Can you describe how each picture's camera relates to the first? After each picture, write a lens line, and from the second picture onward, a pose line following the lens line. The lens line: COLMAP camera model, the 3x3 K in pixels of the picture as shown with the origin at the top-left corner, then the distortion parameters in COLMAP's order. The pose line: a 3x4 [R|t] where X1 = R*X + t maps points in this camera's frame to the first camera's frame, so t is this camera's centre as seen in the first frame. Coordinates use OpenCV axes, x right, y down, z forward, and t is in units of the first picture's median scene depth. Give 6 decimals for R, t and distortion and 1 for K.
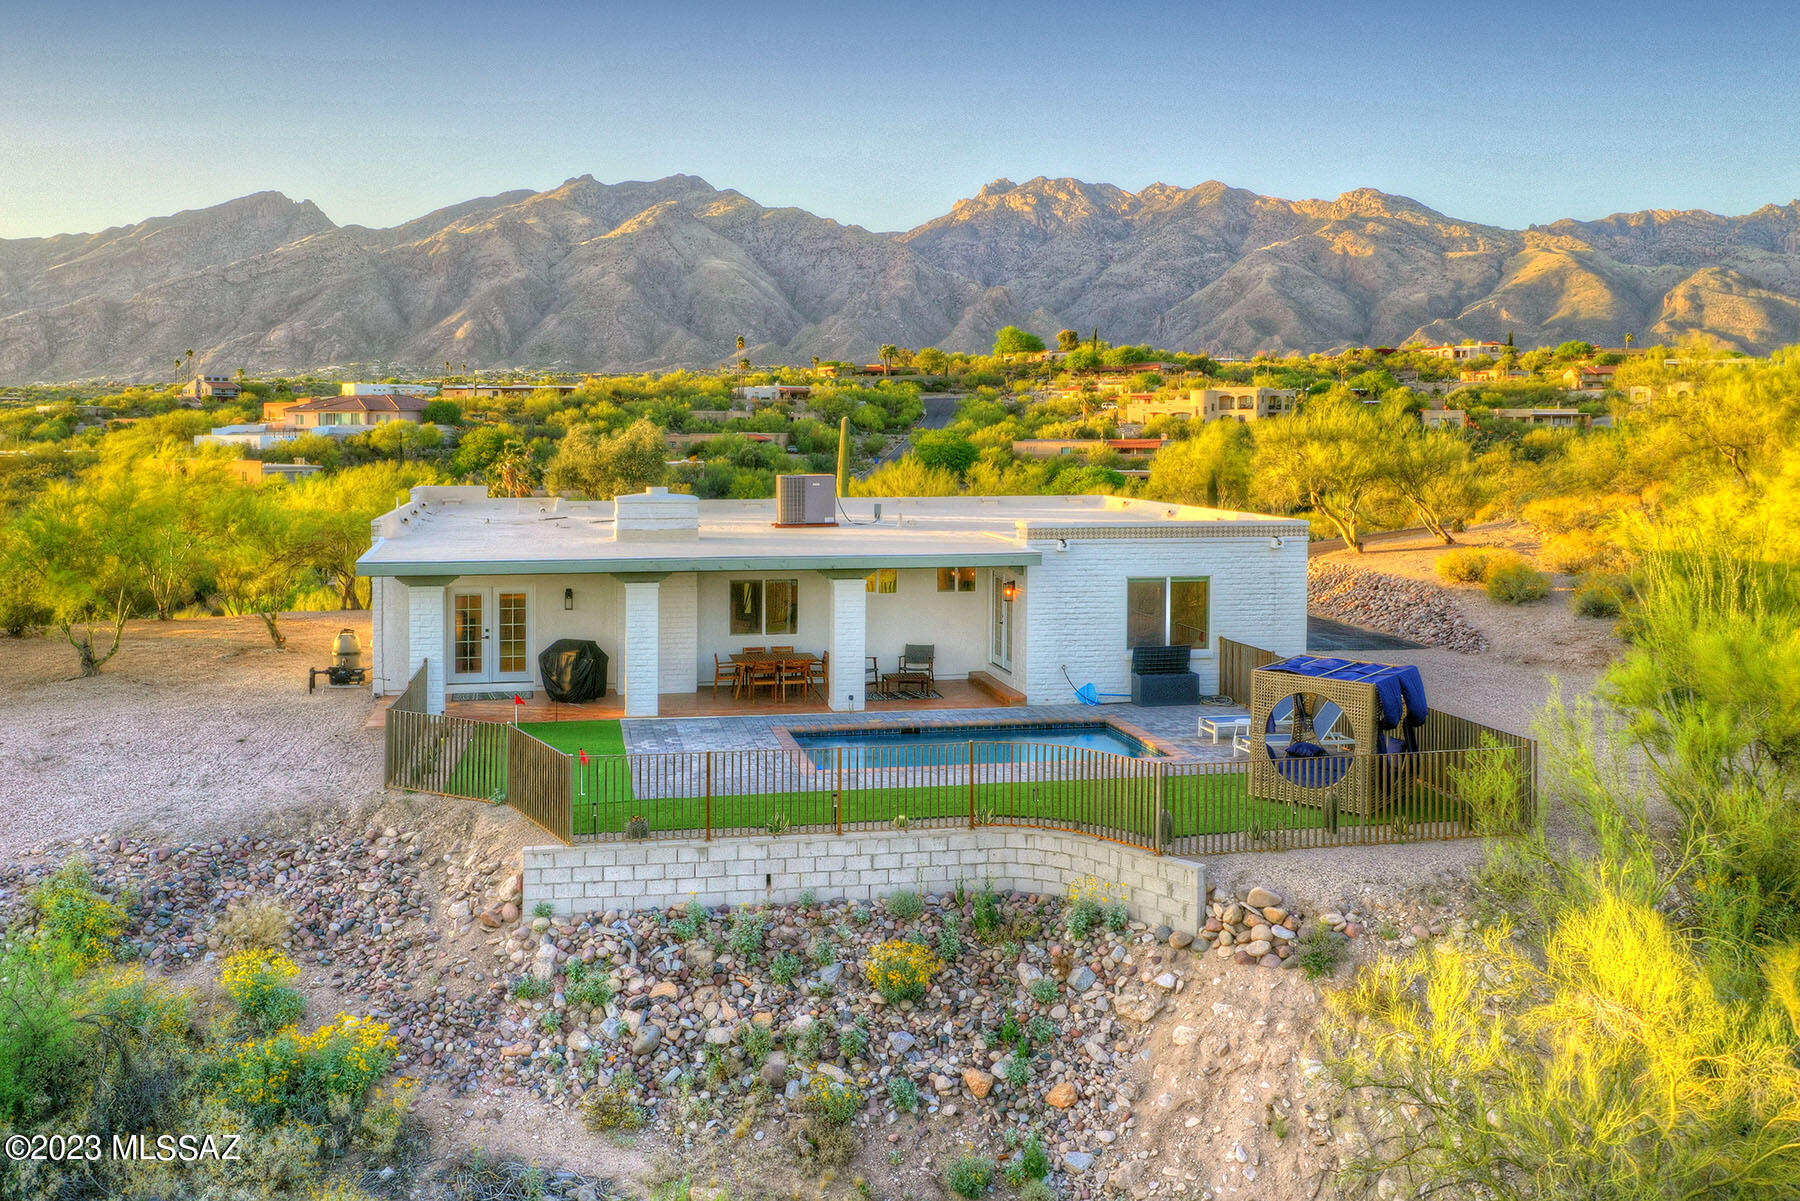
lens RADIAL K [[2137.0, 0, 699.4], [0, 2137.0, 605.8], [0, 0, 1]] dist [0.015307, 0.004086]
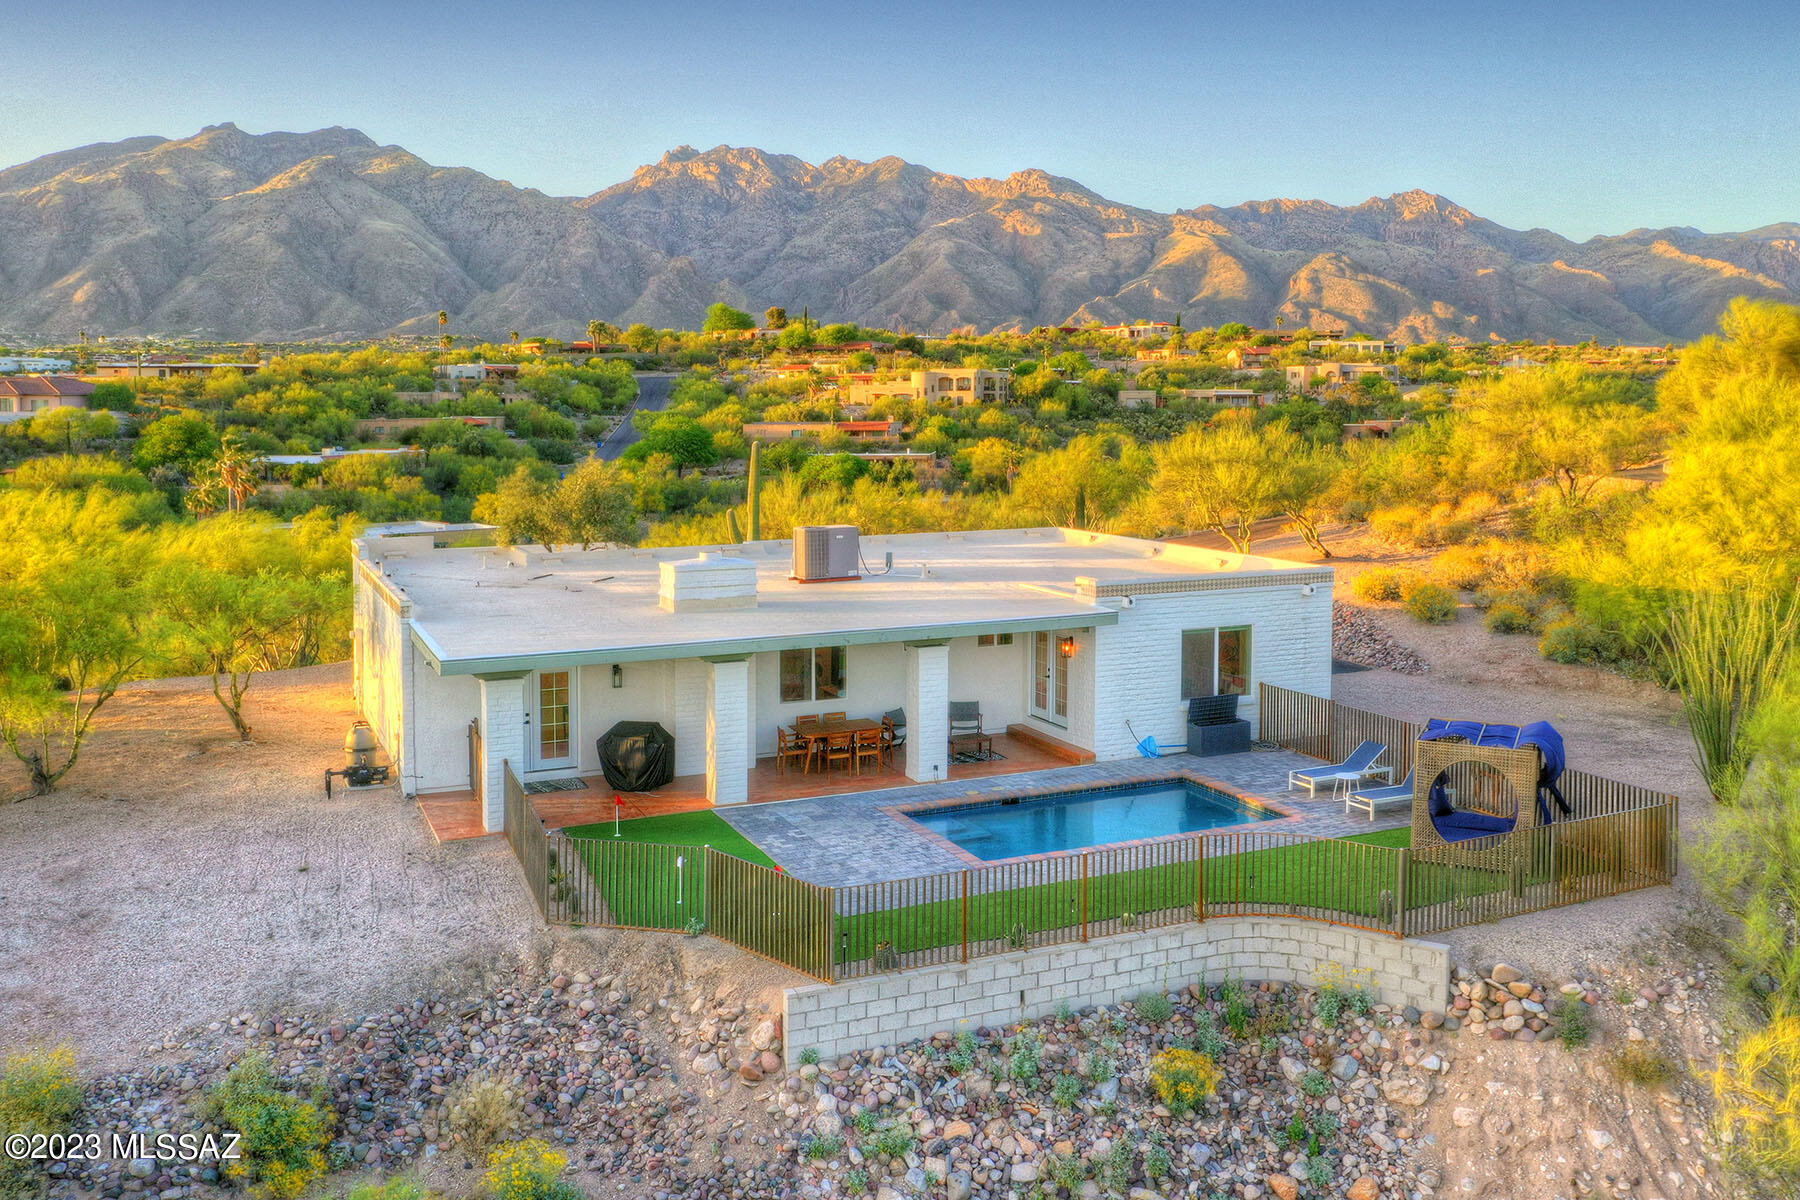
lens RADIAL K [[2137.0, 0, 699.4], [0, 2137.0, 605.3], [0, 0, 1]] dist [0.015307, 0.004086]
pose [[0.932998, -0.050561, 0.356312, -0.348428], [0.028453, 0.997346, 0.067019, -0.092489], [-0.358755, -0.052390, 0.931960, 0.129949]]
